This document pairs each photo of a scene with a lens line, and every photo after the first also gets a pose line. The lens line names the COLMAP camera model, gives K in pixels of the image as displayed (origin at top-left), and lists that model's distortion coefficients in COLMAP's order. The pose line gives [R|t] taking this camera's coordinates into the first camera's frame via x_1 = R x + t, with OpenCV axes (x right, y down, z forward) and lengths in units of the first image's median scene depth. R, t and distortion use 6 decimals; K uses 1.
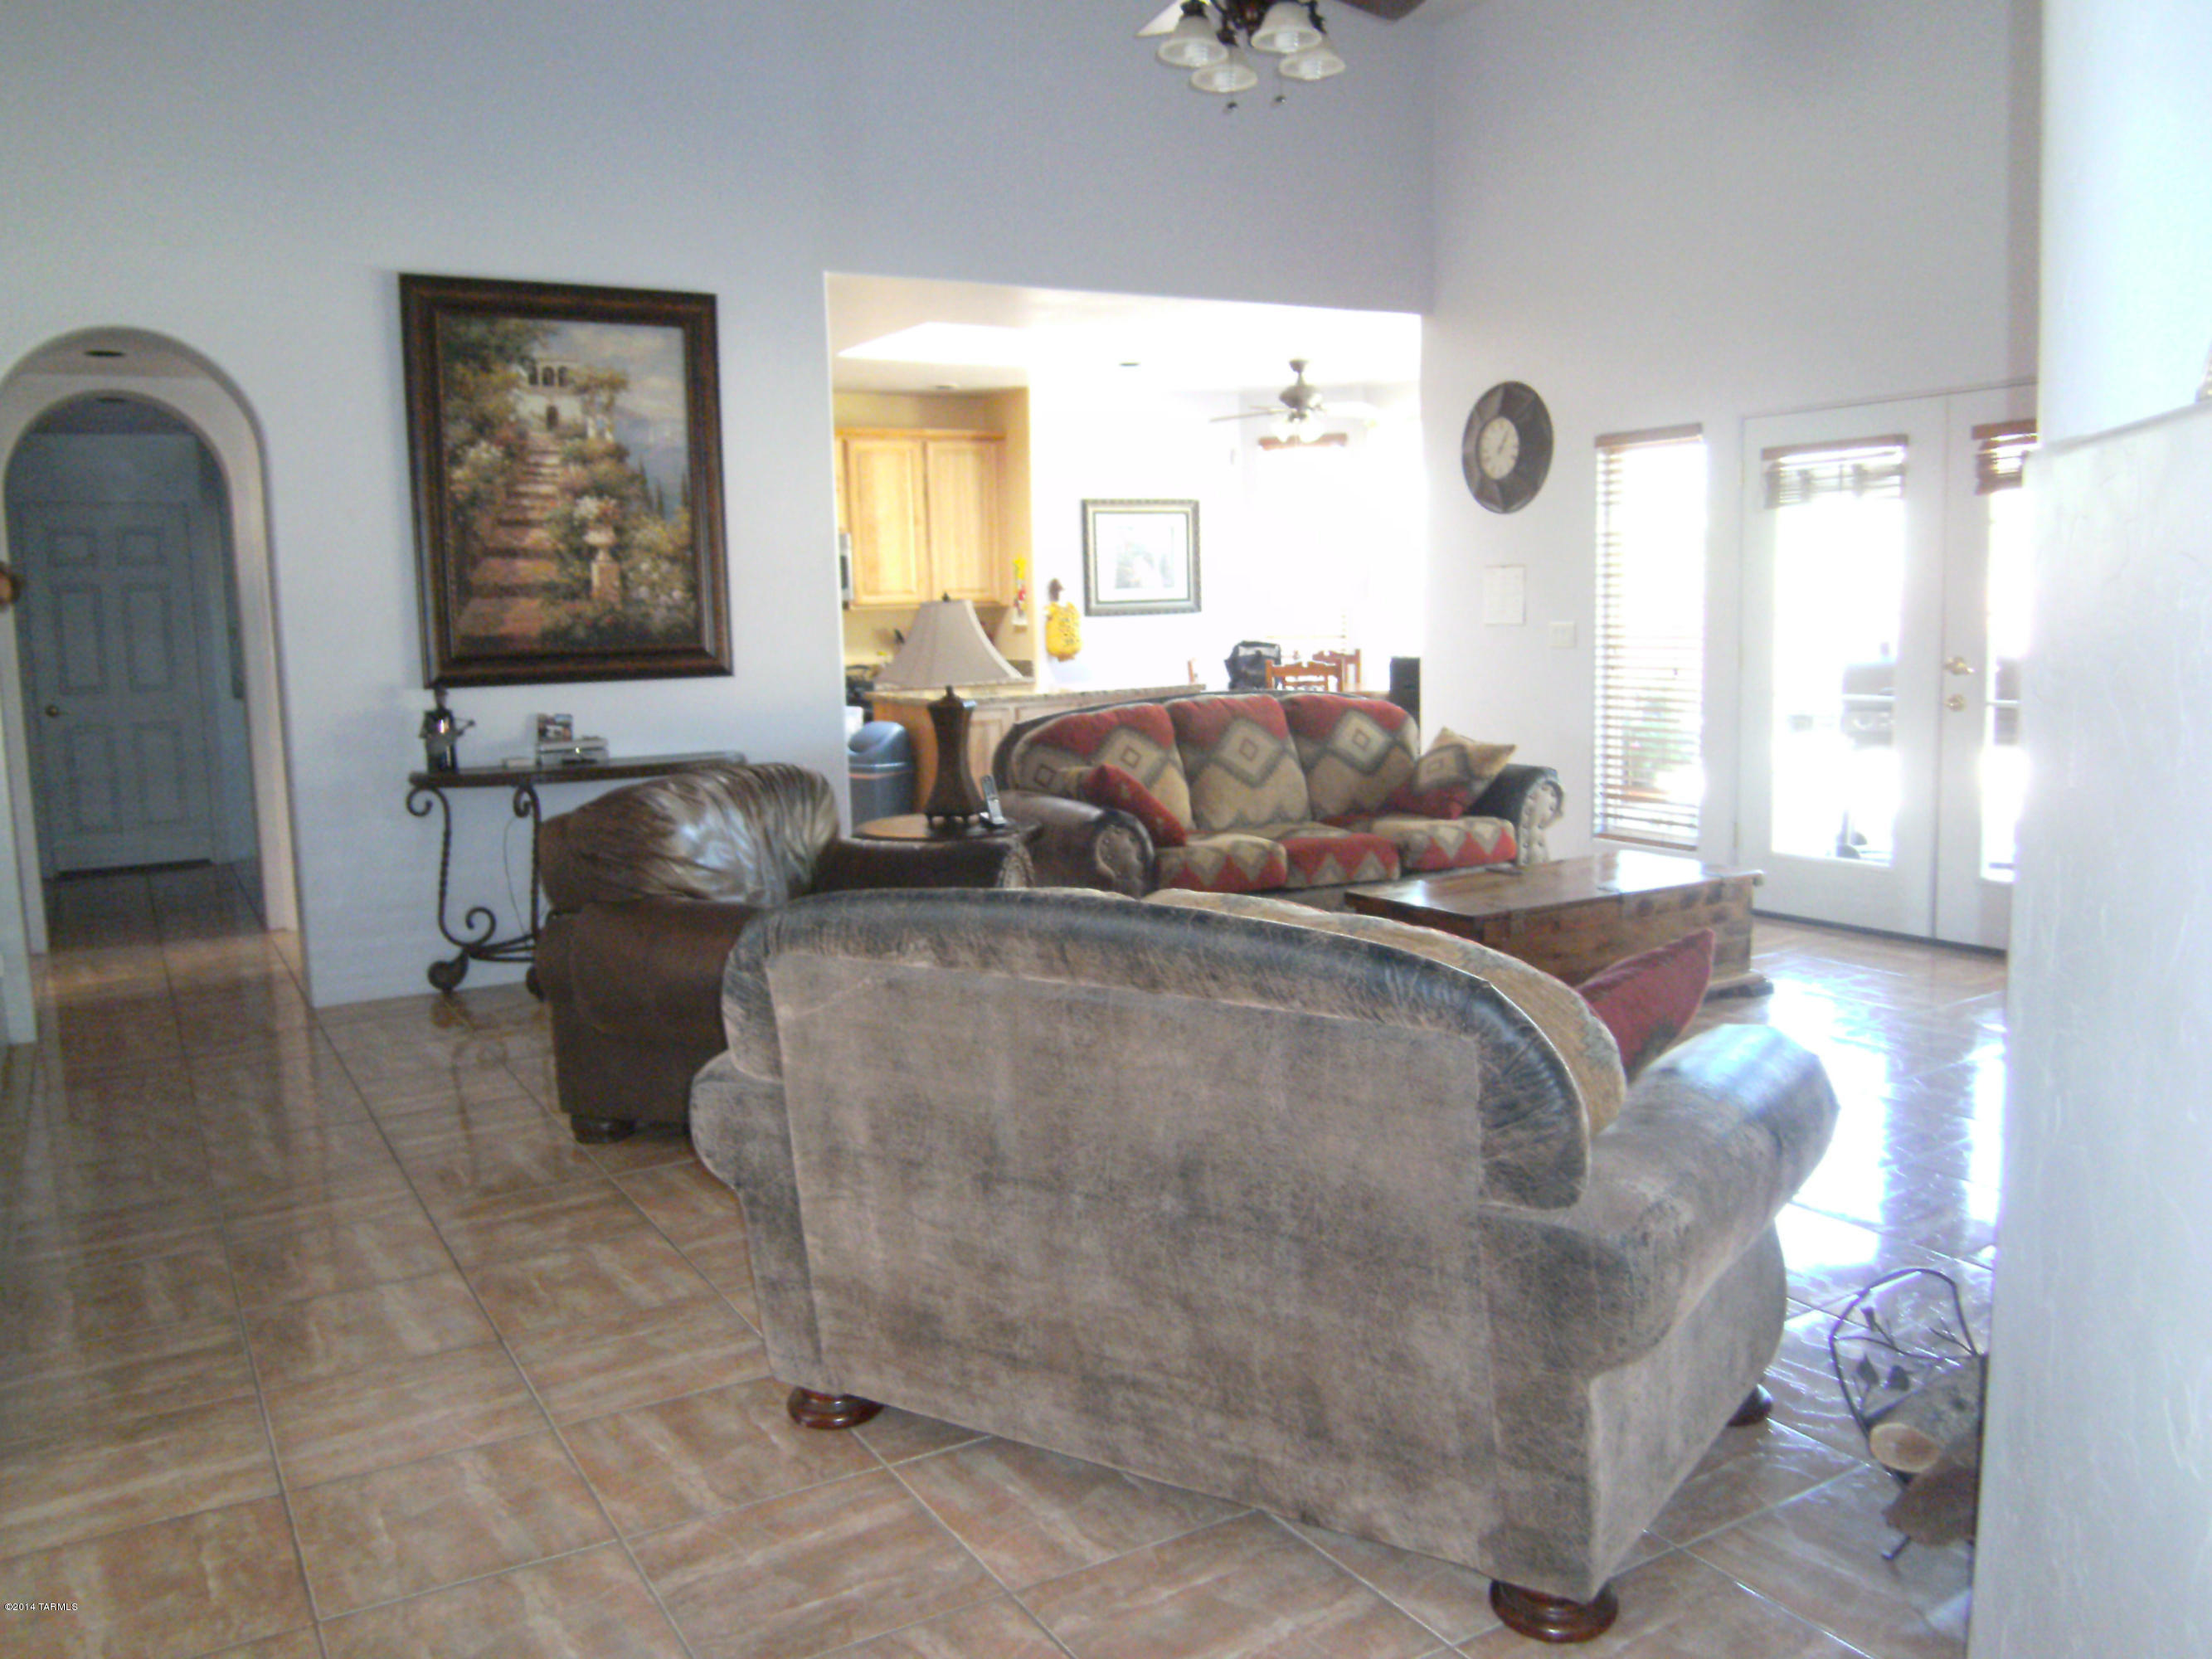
lens RADIAL K [[1719.6, 0, 1094.9], [0, 1719.6, 804.8], [0, 0, 1]] dist [0.054928, -0.295692]
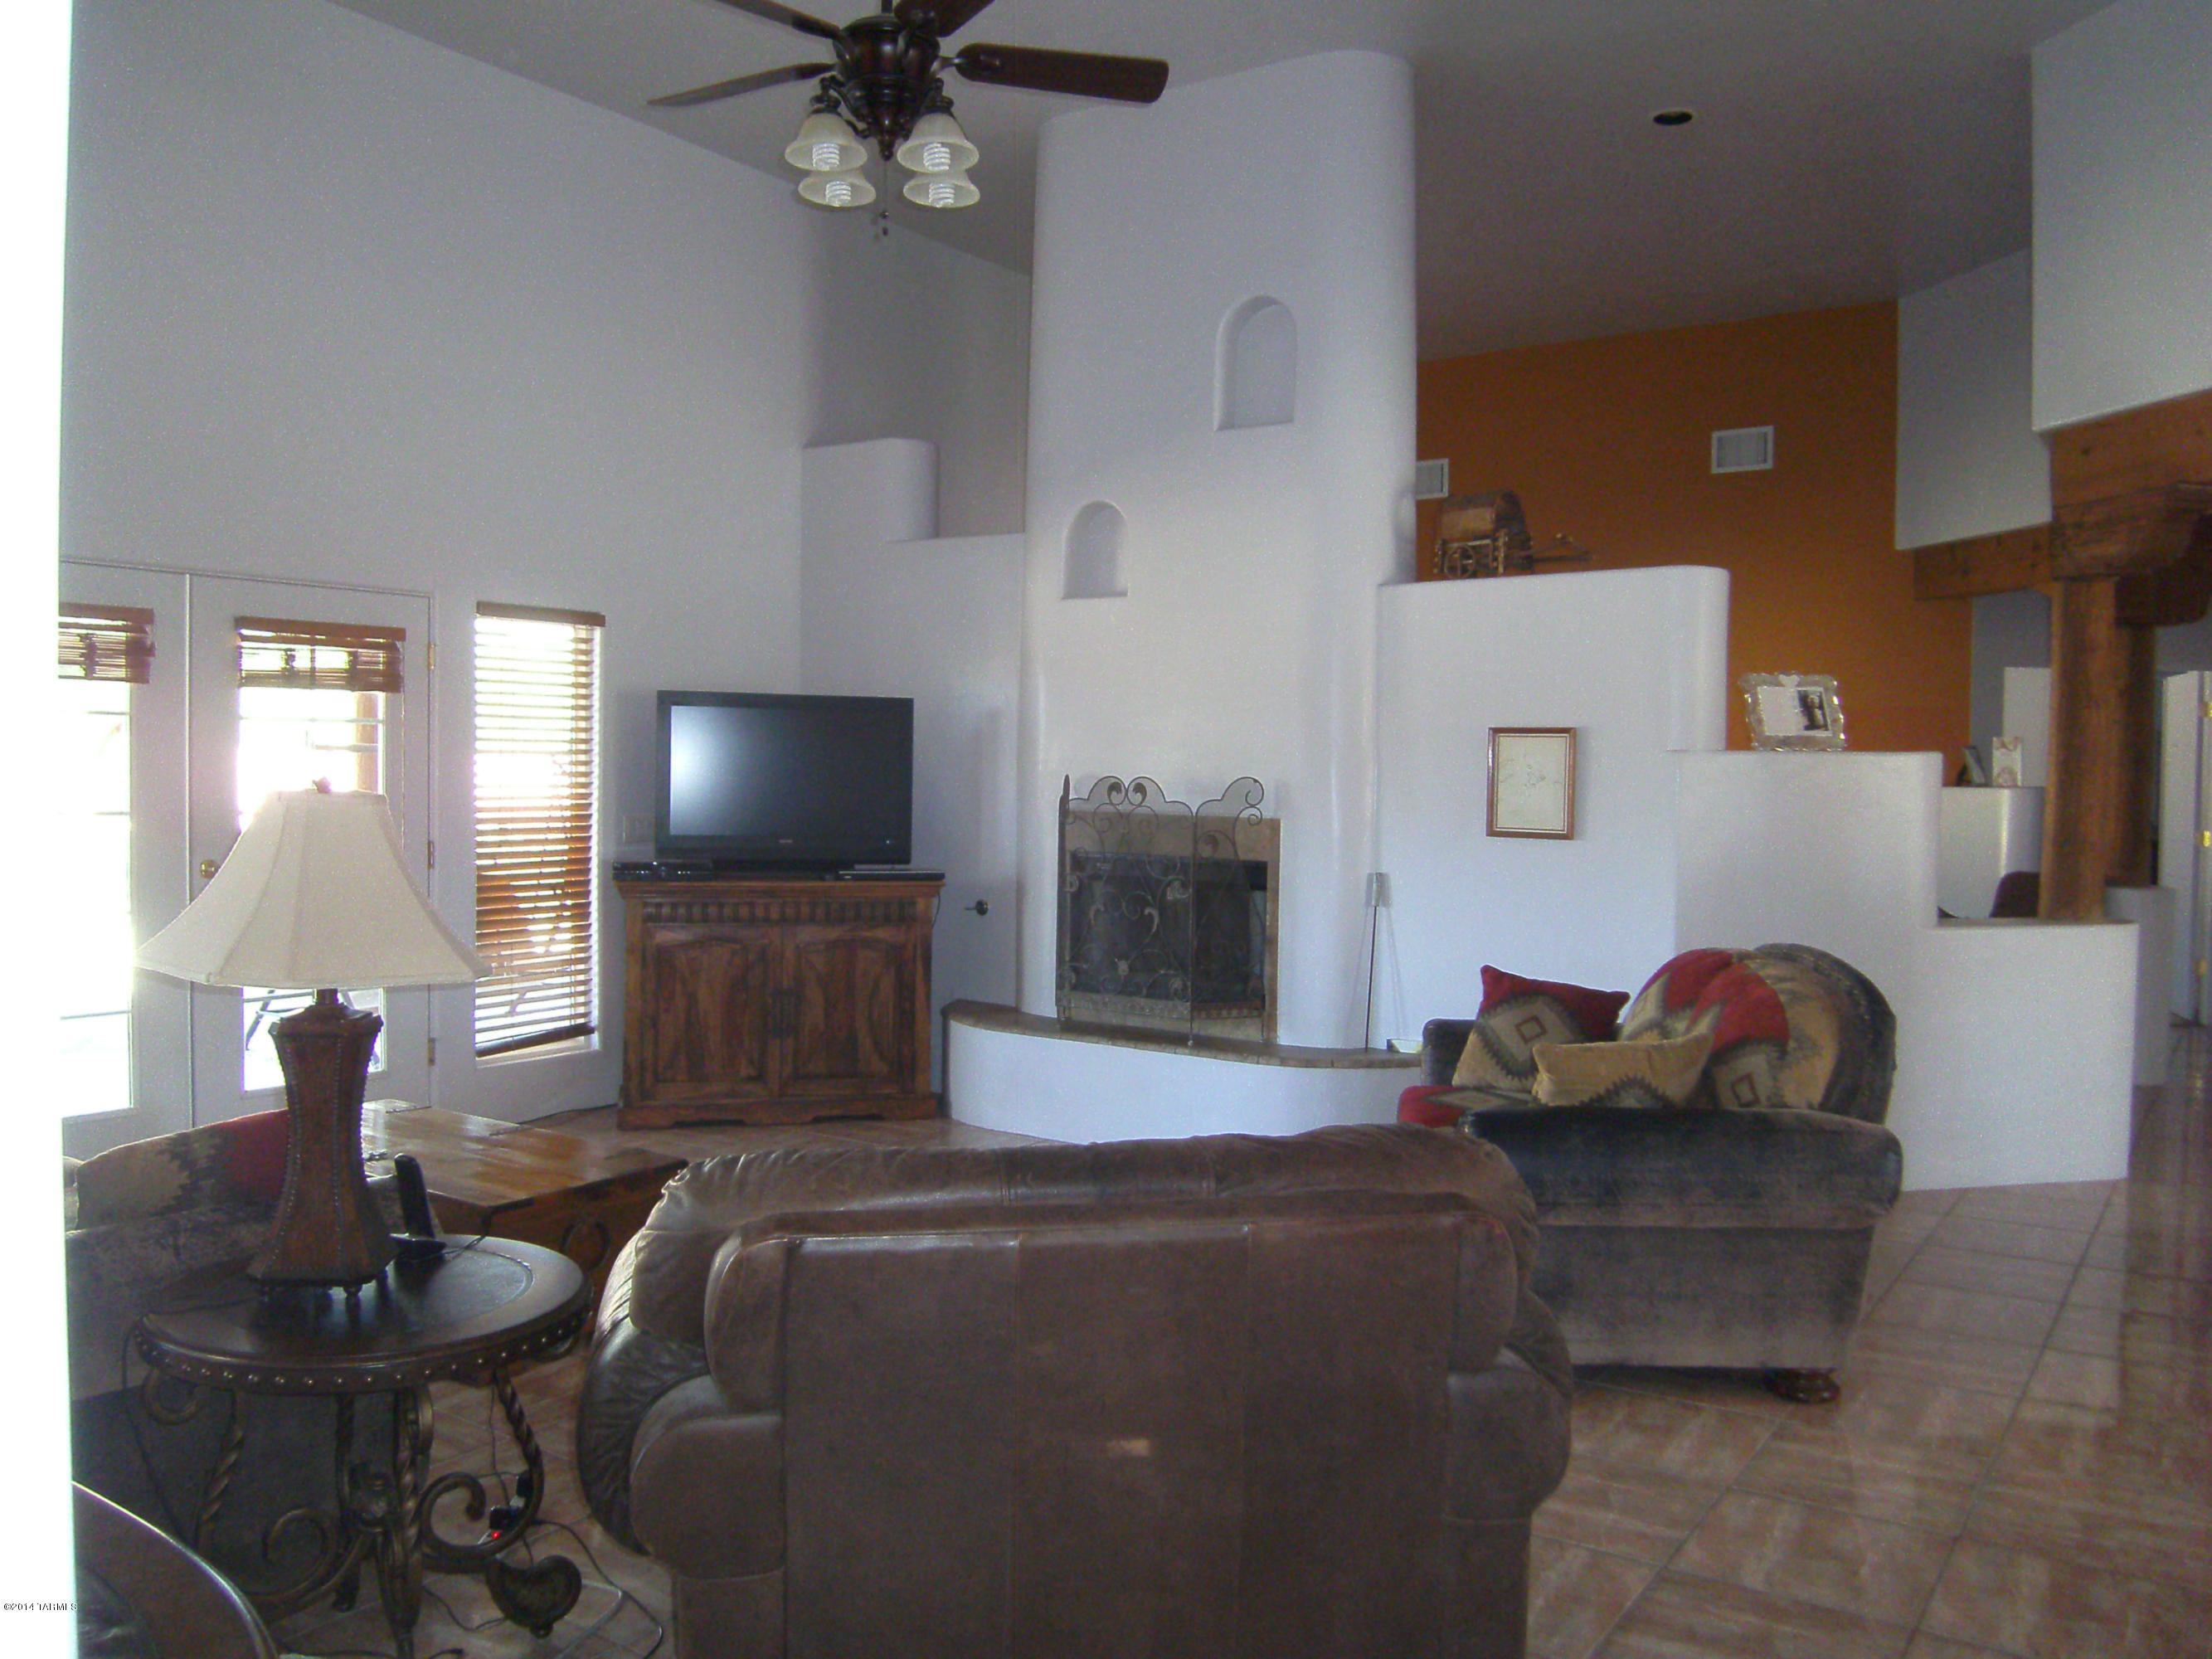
lens RADIAL K [[1687.4, 0, 1111.3], [0, 1687.4, 815.8], [0, 0, 1]] dist [0.003571, -0.074173]
pose [[-0.412375, -0.000109, 0.911014, -0.535921], [0.099778, 0.993979, 0.045283, -0.104424], [-0.905534, 0.109573, -0.409881, 0.940065]]
